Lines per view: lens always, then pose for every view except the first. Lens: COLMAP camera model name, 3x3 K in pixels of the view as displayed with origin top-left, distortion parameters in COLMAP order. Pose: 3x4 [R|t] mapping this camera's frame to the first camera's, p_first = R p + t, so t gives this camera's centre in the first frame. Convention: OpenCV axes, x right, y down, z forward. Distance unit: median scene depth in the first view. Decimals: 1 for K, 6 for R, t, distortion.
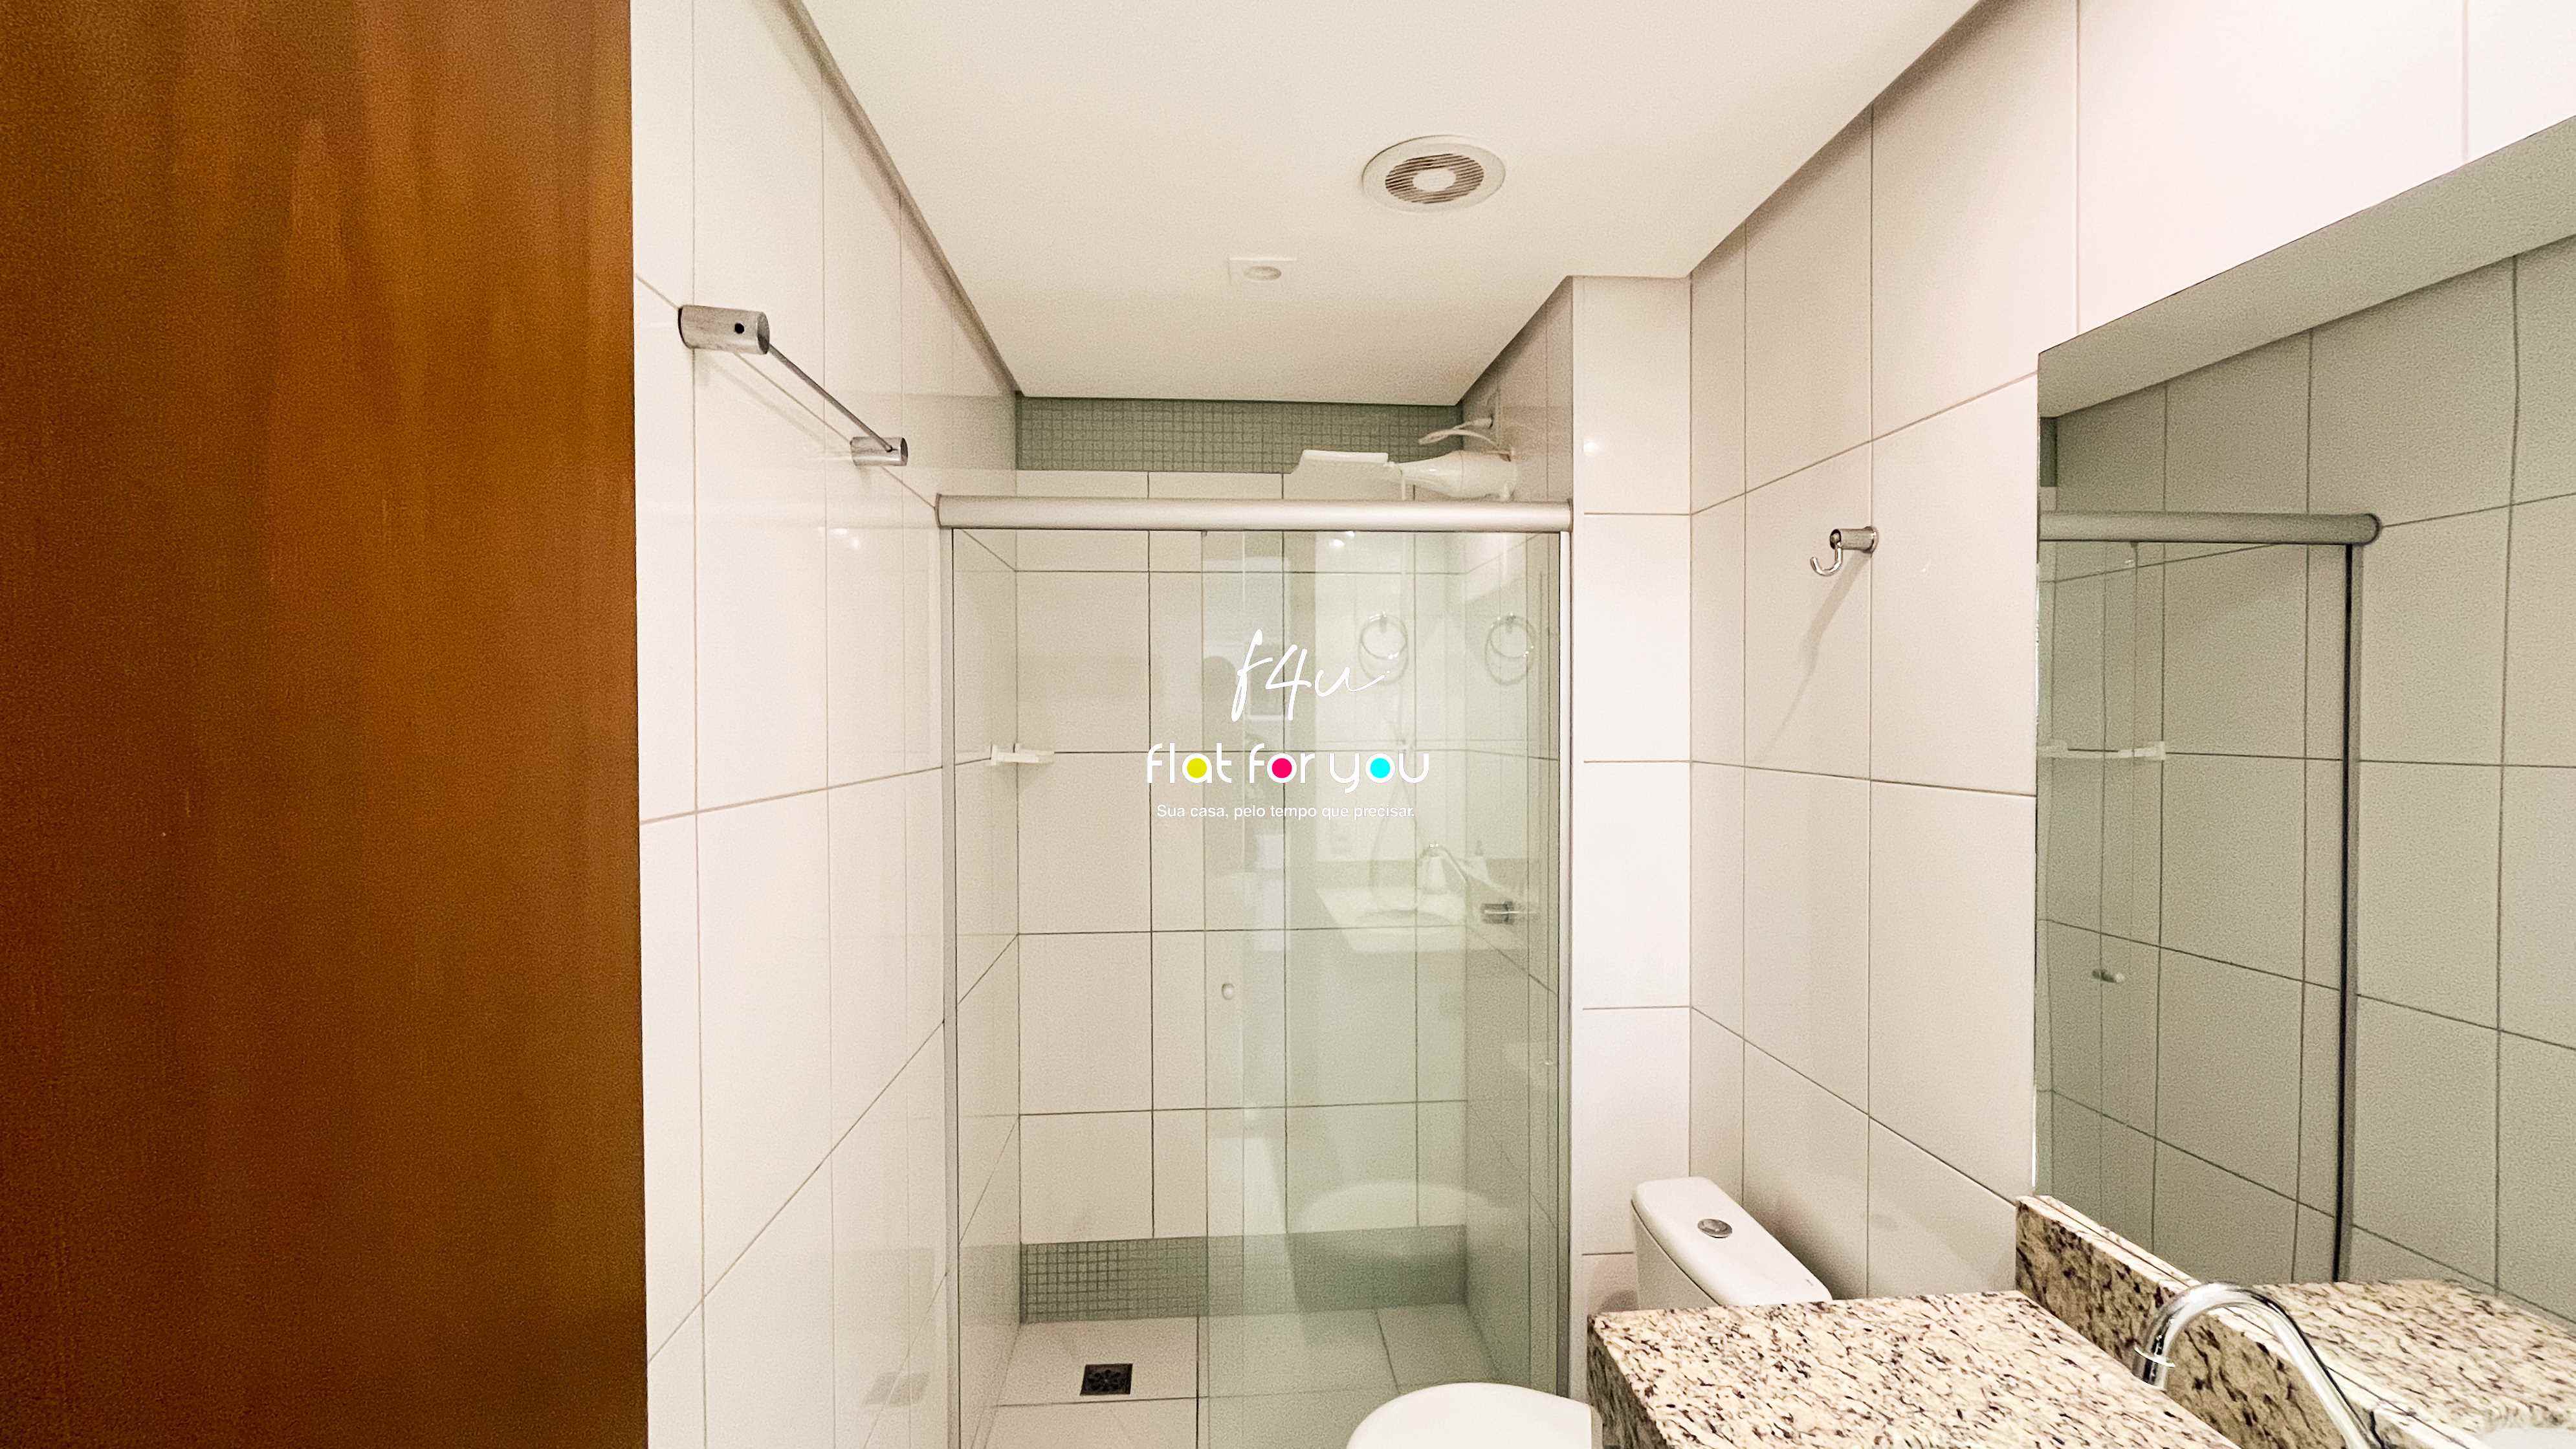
lens RADIAL K [[1064.4, 0, 1289.1], [0, 1064.4, 726.5], [0, 0, 1]] dist [-0.001304, -0.000059]
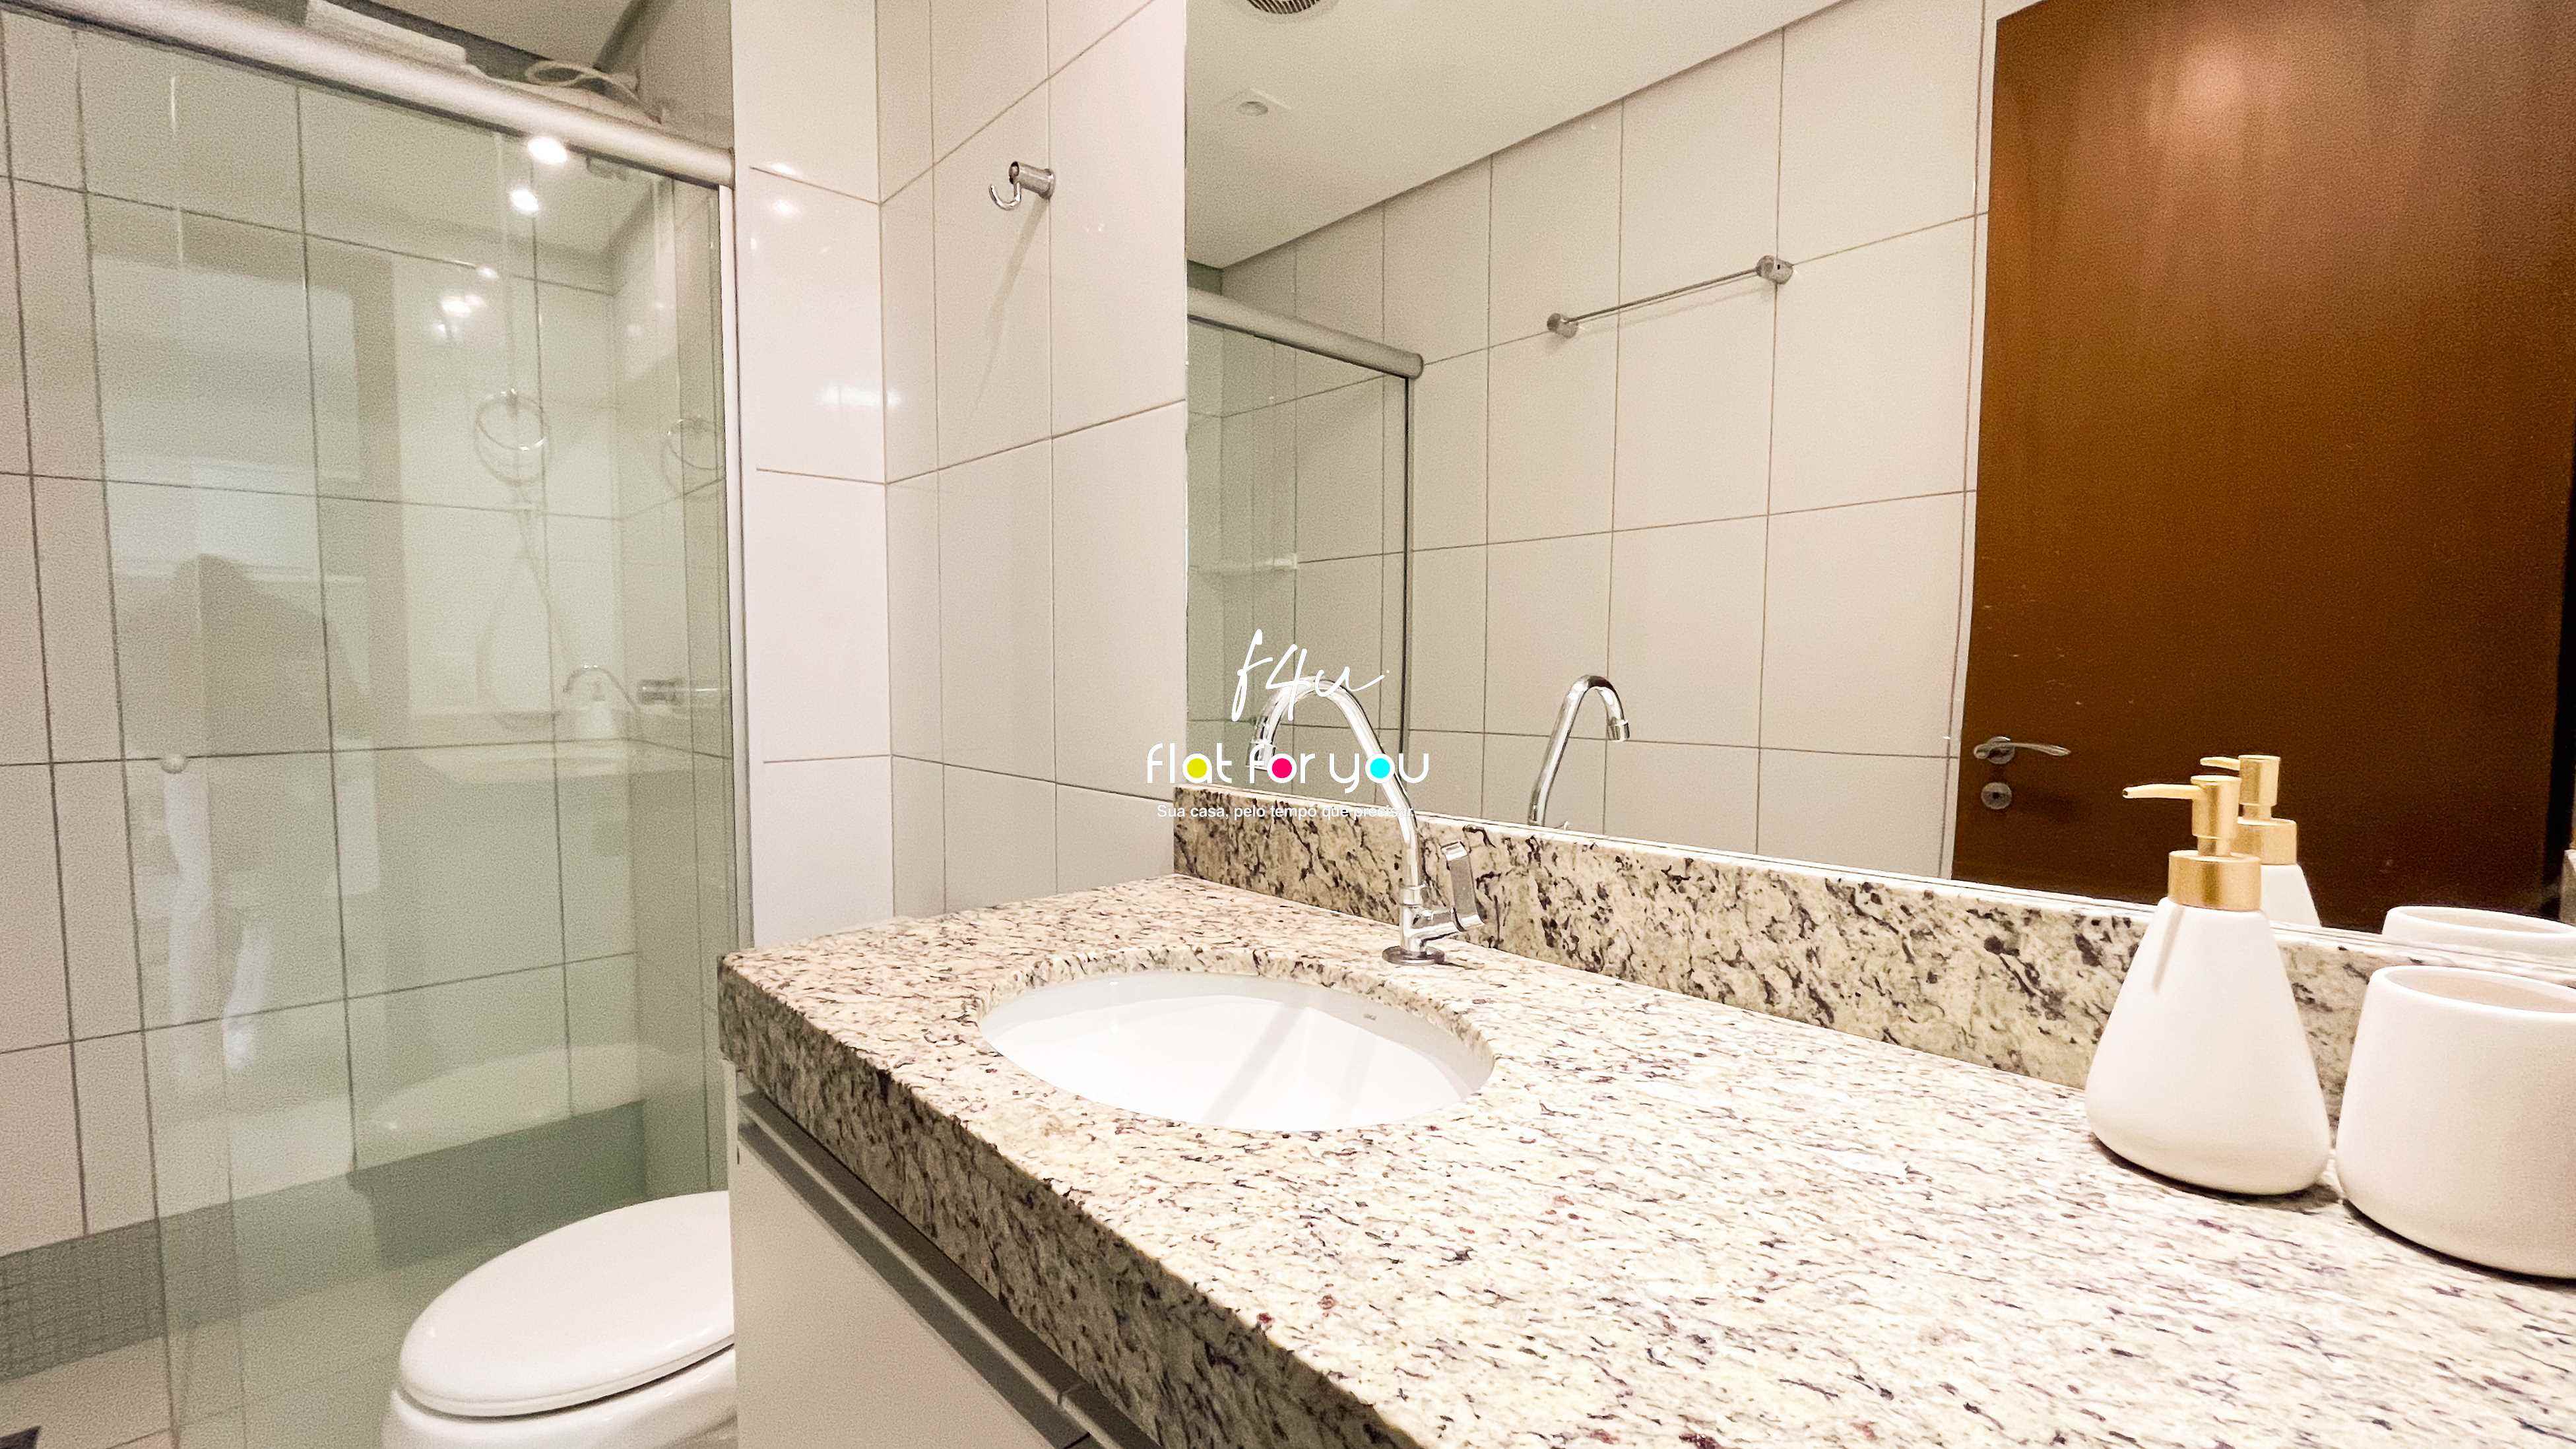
lens RADIAL K [[1073.4, 0, 1290.6], [0, 1073.4, 737.0], [0, 0, 1]] dist [-0.001378, -0.000118]
pose [[0.781349, -0.034799, 0.623123, 0.093915], [0.002412, 0.998605, 0.052743, 0.270585], [-0.624089, -0.039707, 0.780343, 0.085102]]
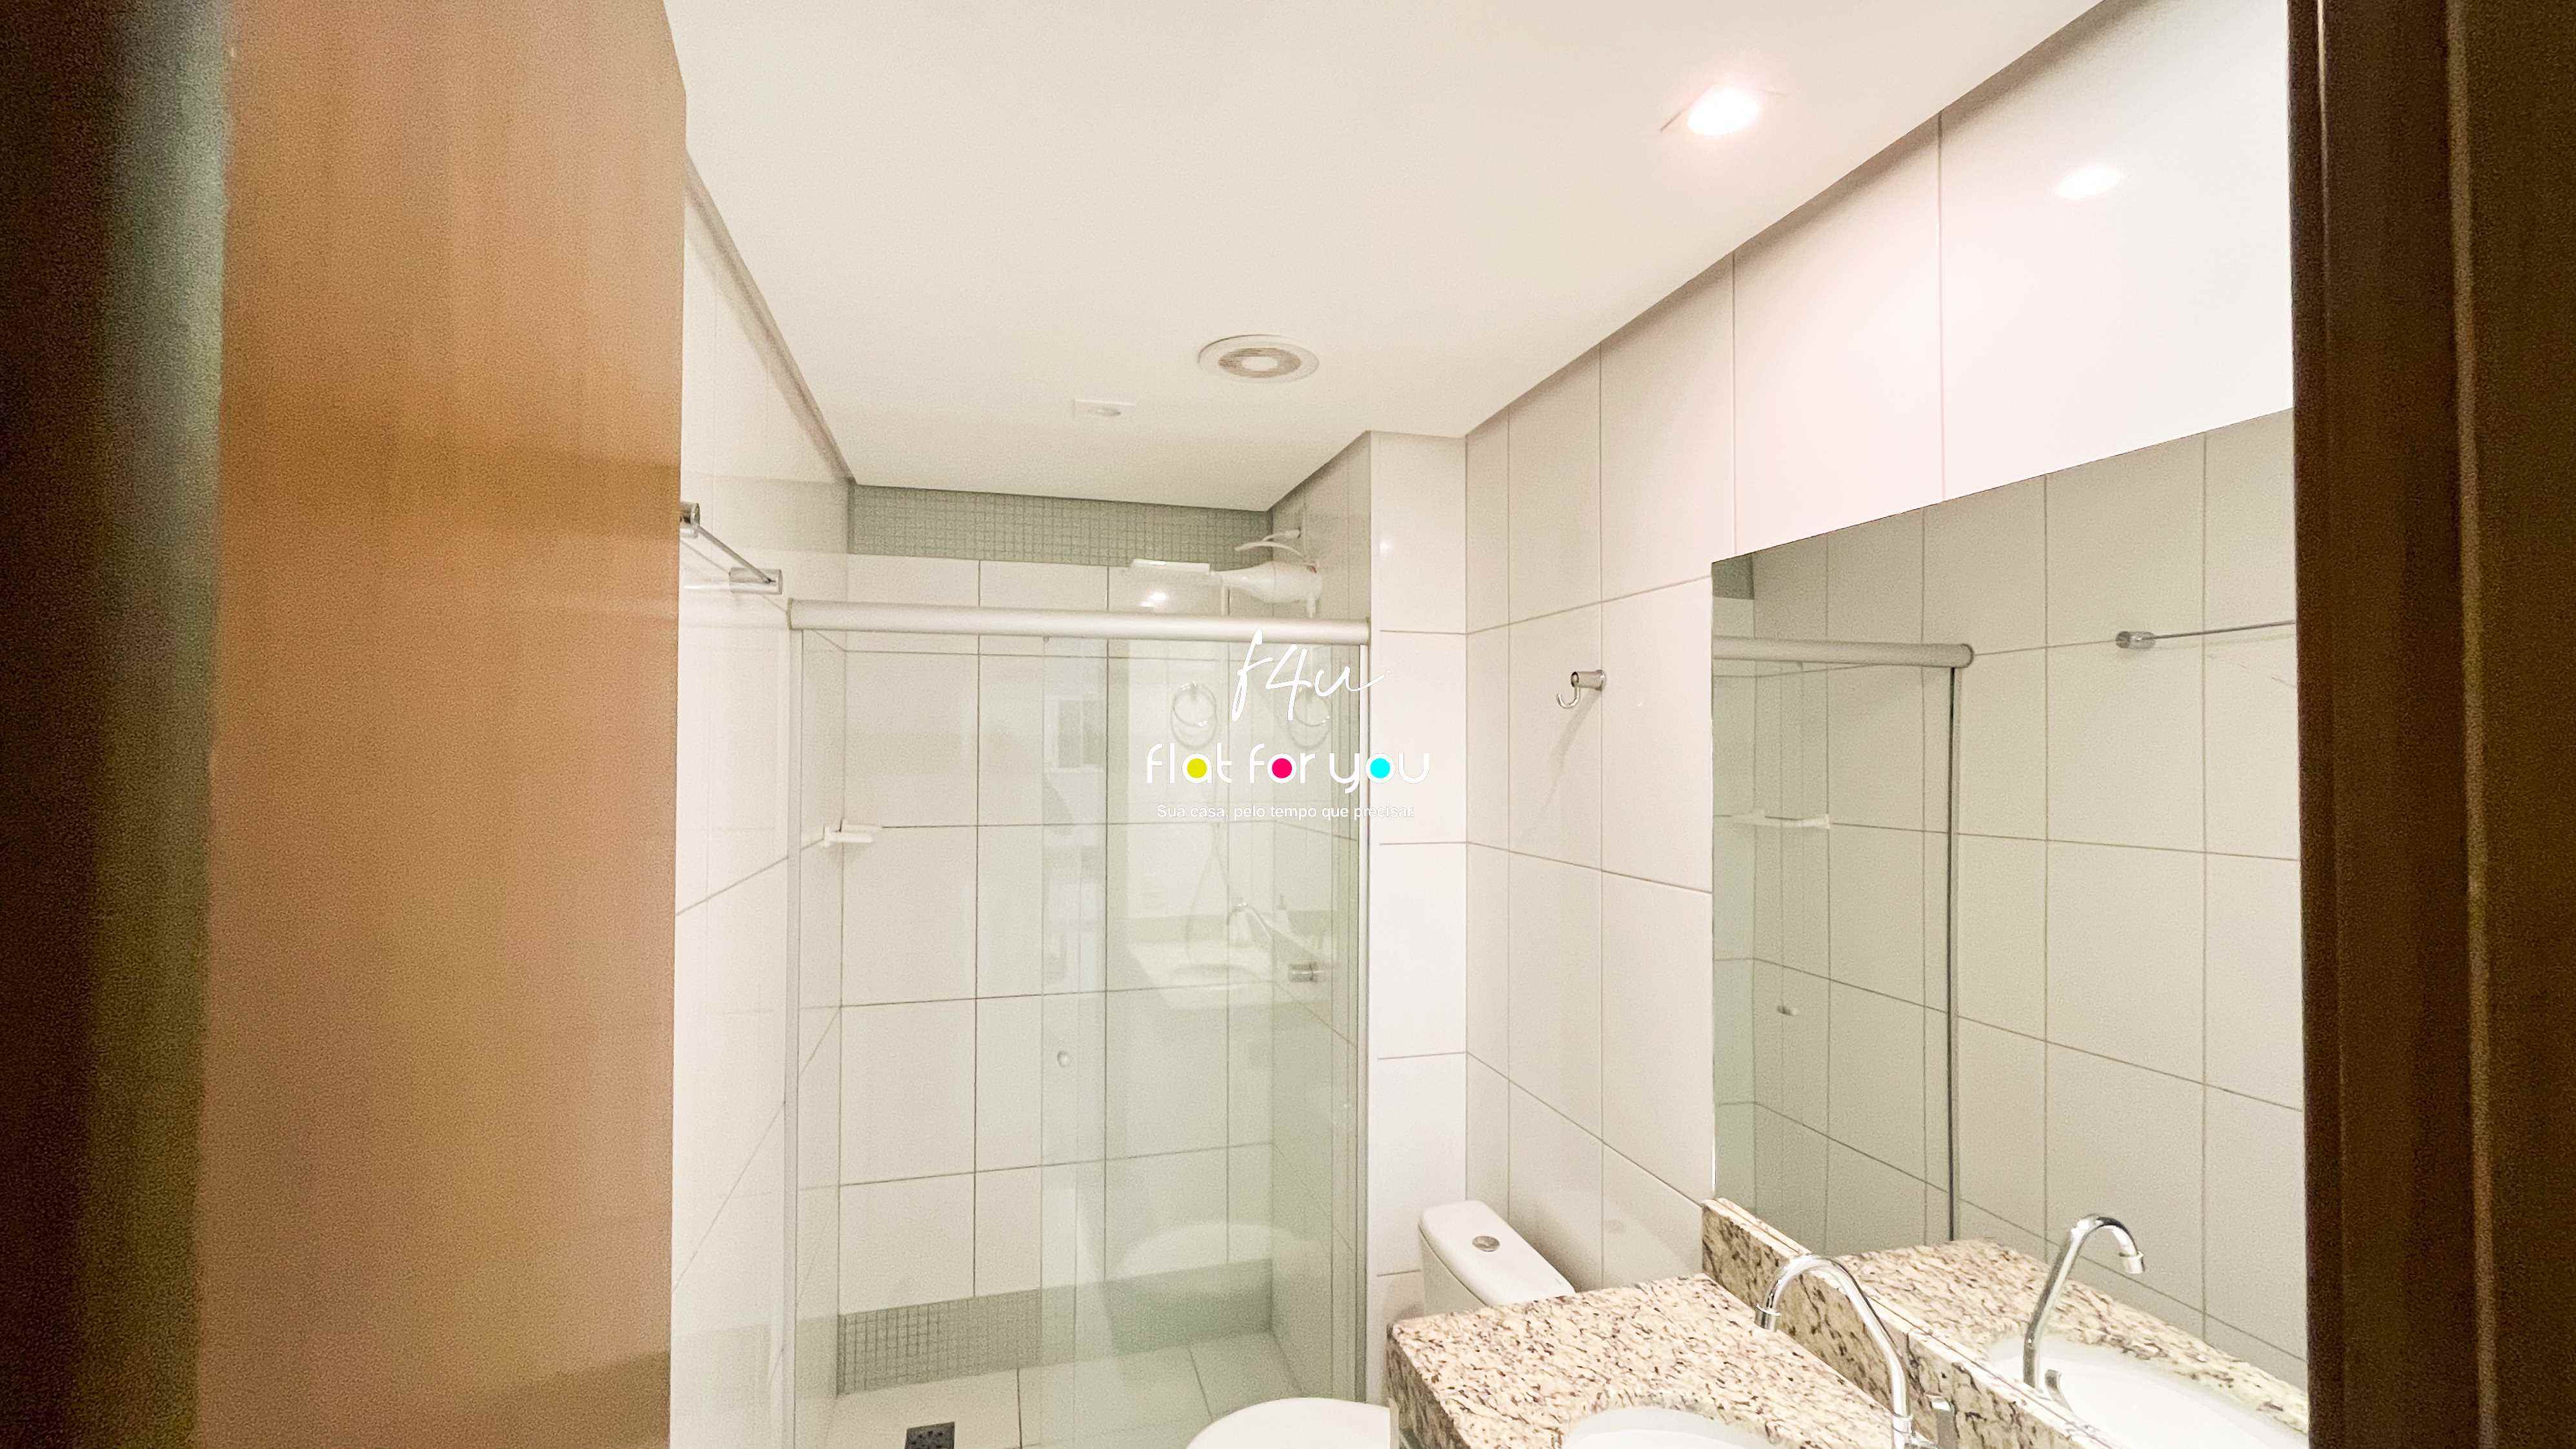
lens RADIAL K [[1064.4, 0, 1289.1], [0, 1064.4, 726.5], [0, 0, 1]] dist [-0.001304, -0.000059]
pose [[0.981195, 0.009723, 0.192772, -0.059423], [-0.004085, 0.999553, -0.029623, -0.080922], [-0.192974, 0.028278, 0.980796, -0.164110]]
